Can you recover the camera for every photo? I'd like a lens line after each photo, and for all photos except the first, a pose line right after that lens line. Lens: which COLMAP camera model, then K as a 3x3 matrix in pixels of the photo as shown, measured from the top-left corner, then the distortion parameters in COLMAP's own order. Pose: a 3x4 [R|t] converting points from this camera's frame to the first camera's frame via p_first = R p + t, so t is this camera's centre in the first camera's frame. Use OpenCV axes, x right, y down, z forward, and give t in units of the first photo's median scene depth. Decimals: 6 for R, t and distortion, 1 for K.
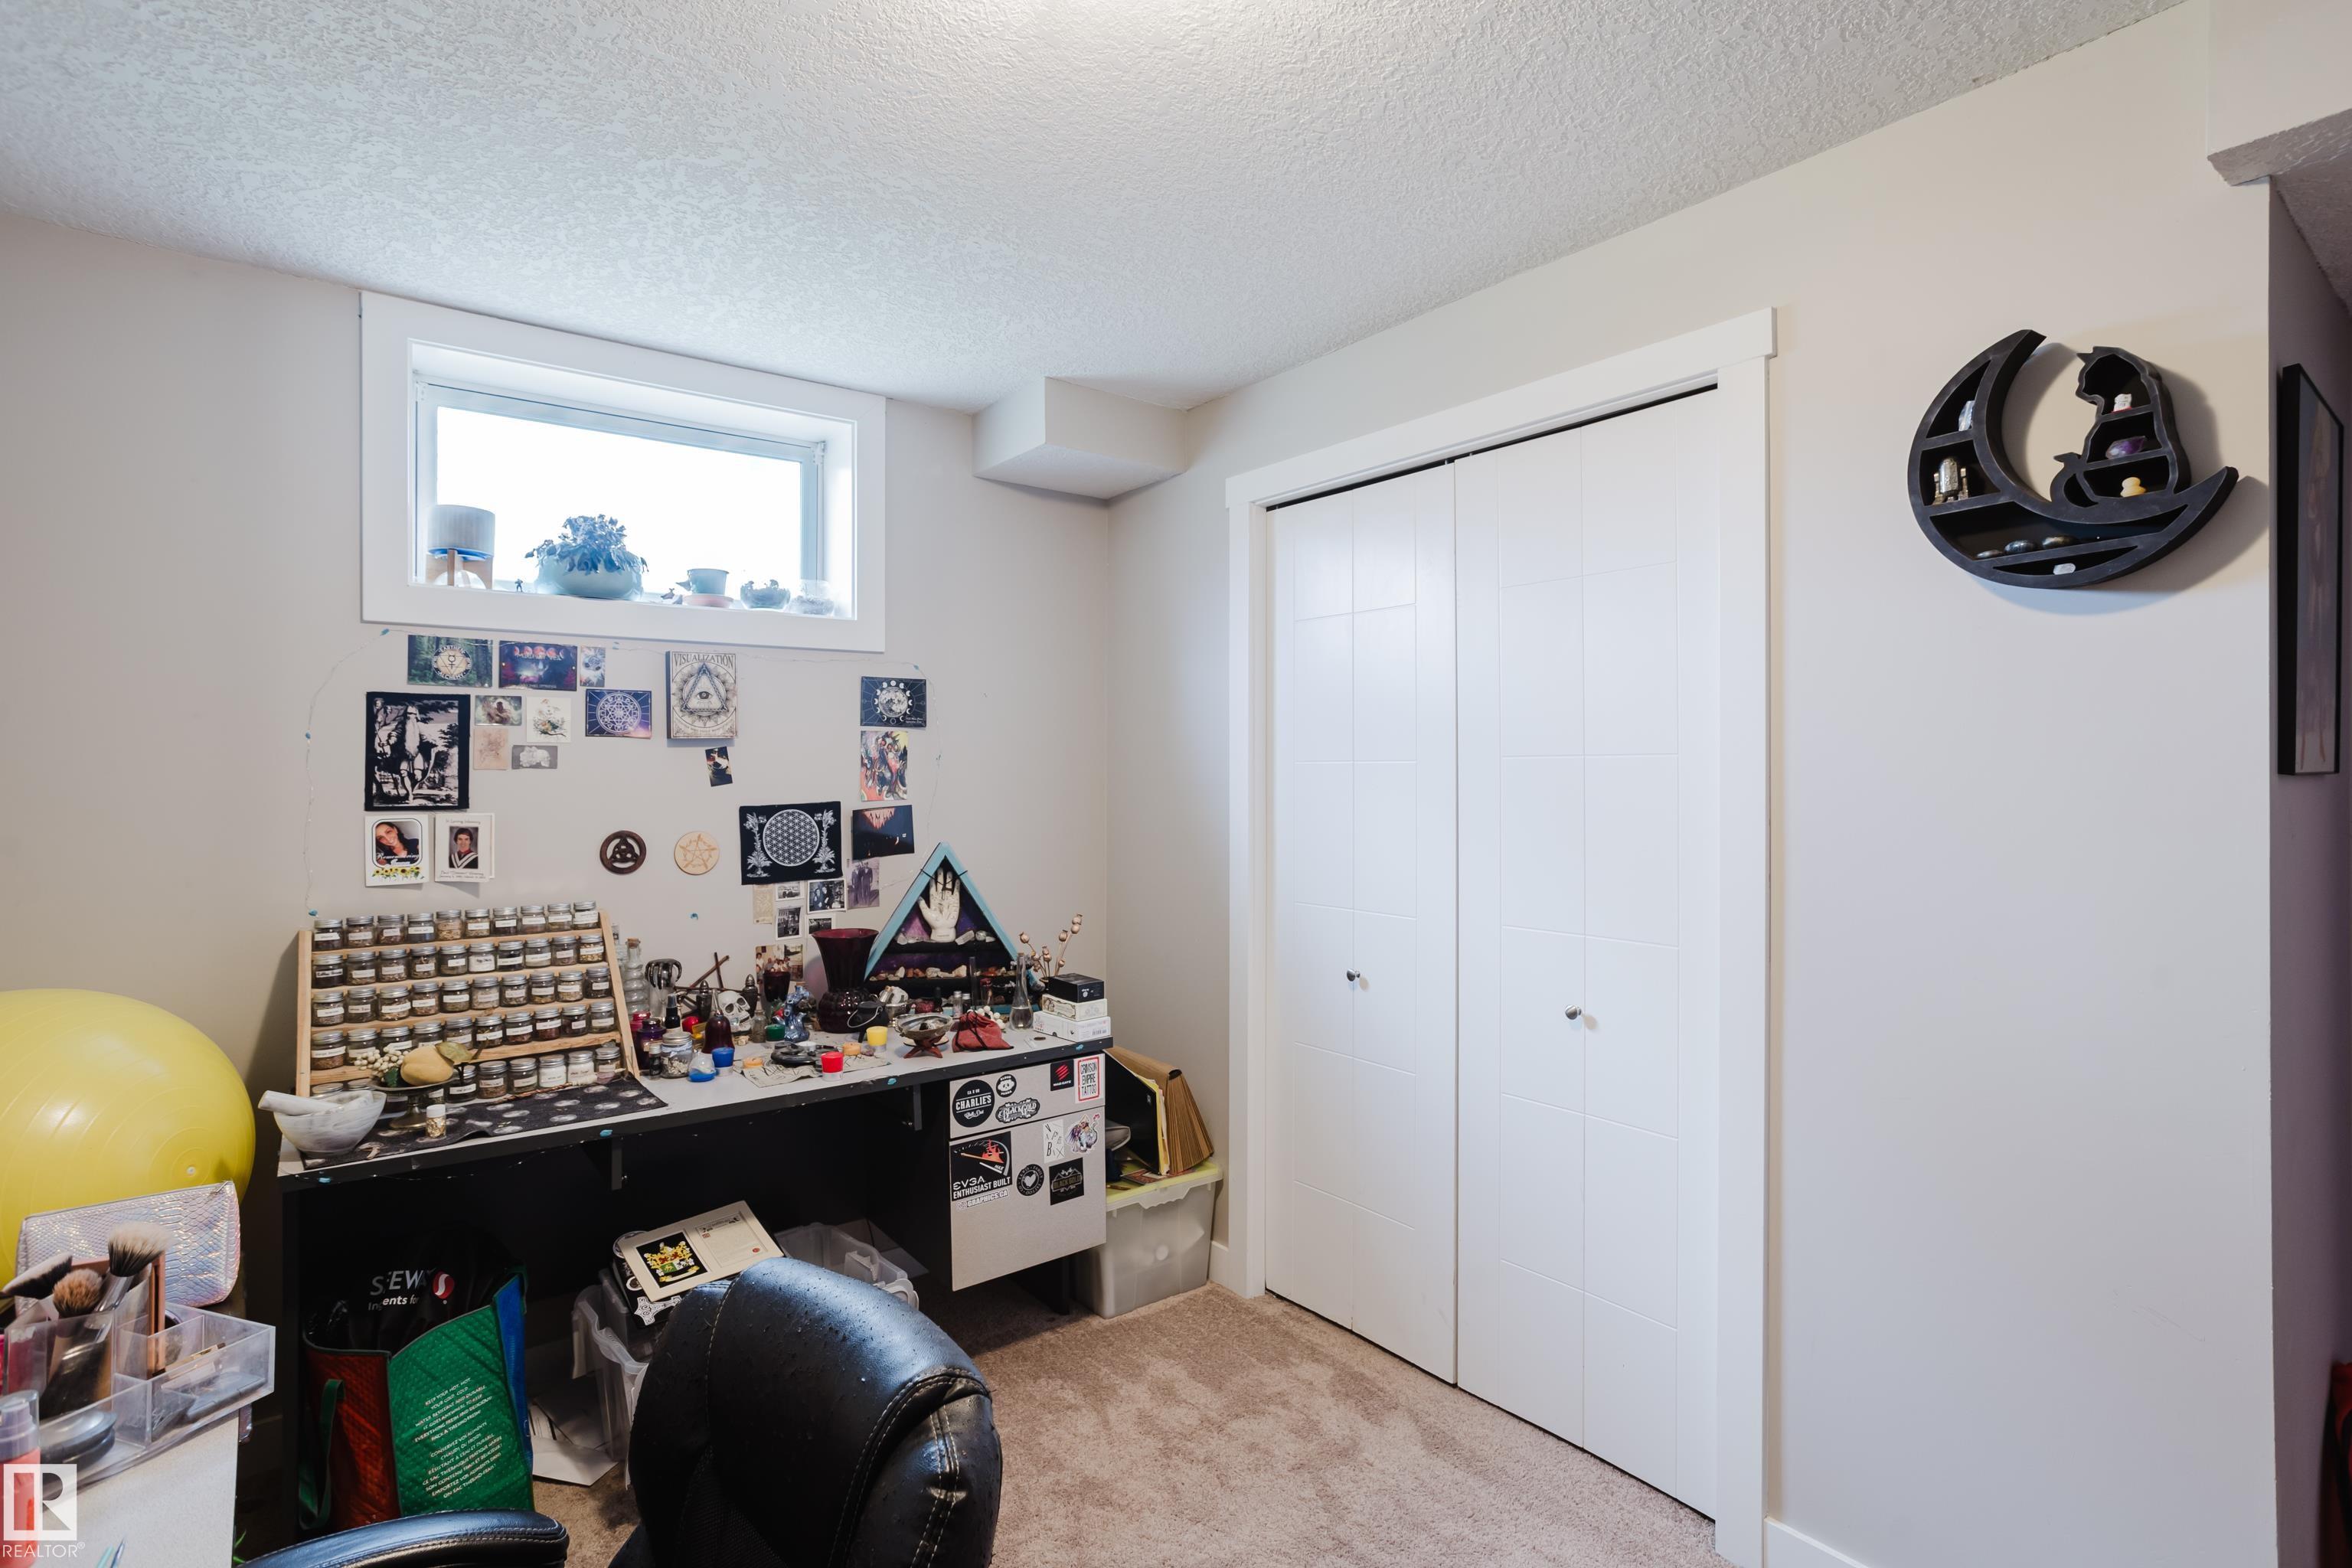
lens RADIAL K [[1130.4, 0, 1189.6], [0, 1130.4, 766.0], [0, 0, 1]] dist [-0.034213, 0.014721]
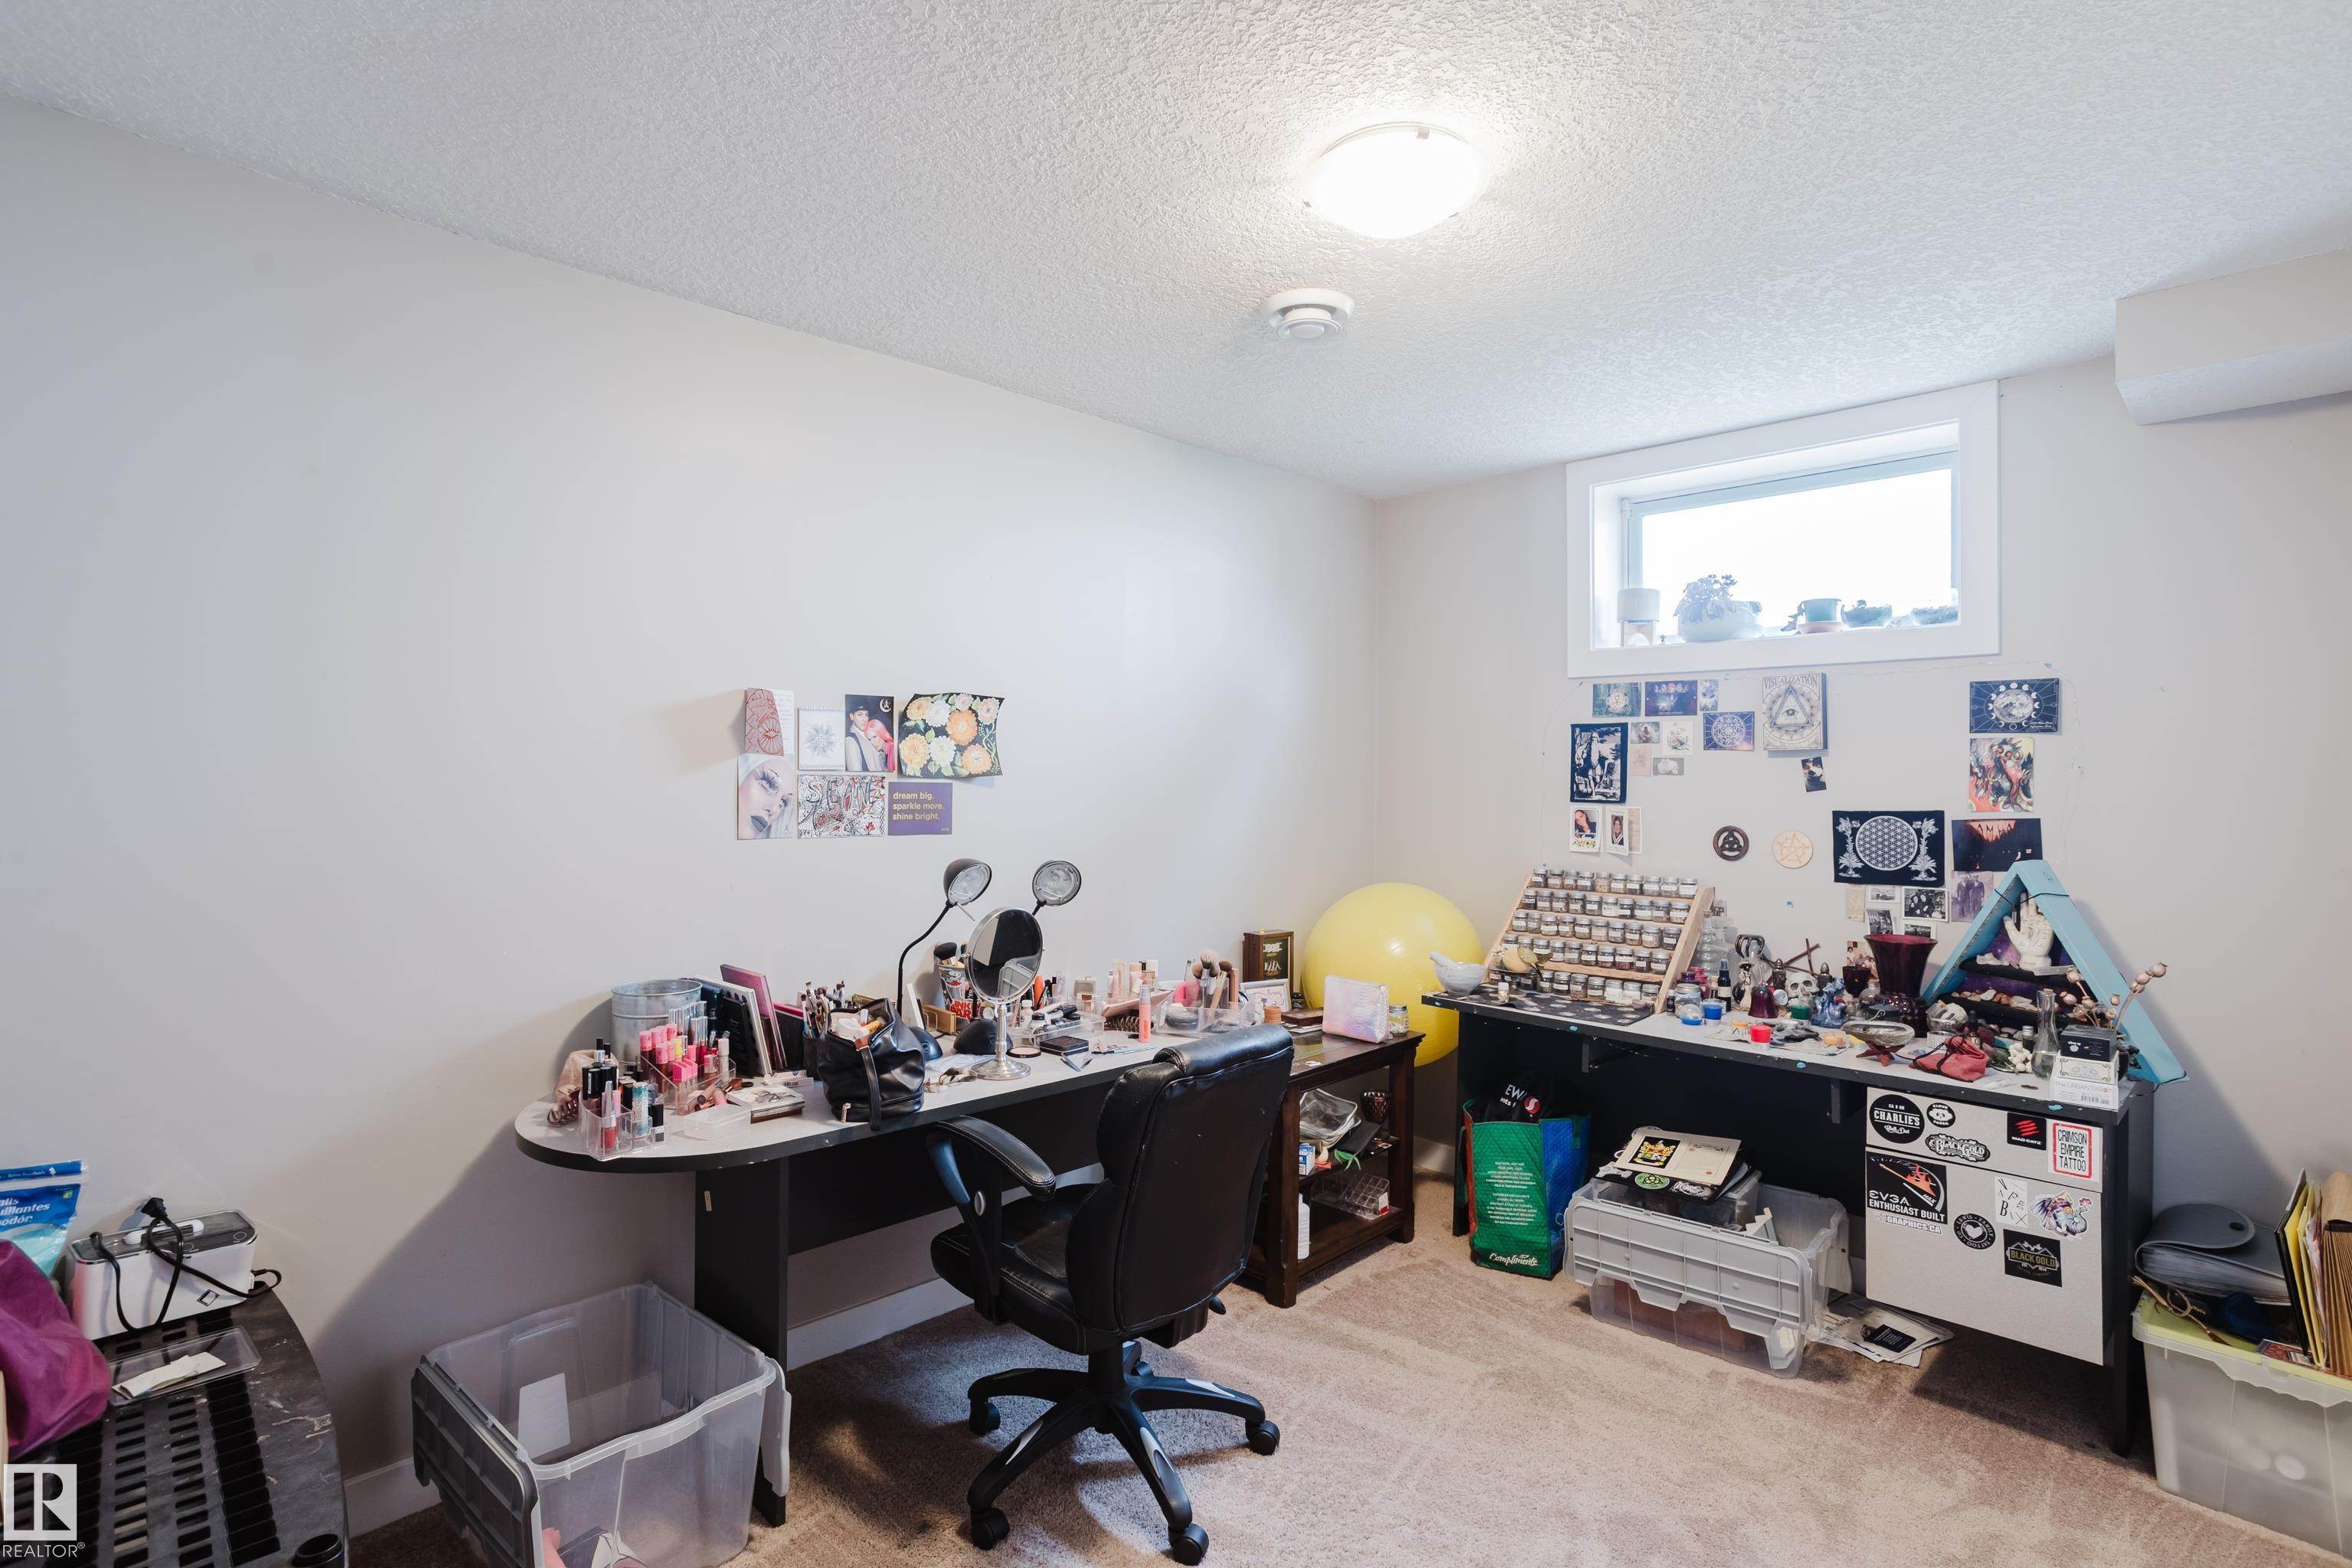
lens RADIAL K [[1130.4, 0, 1189.8], [0, 1130.4, 772.8], [0, 0, 1]] dist [-0.034213, 0.014721]
pose [[0.123901, 0.000118, -0.992295, 0.661644], [-0.008117, 0.999967, -0.000895, 0.005256], [0.992261, 0.008165, 0.123898, 0.258200]]
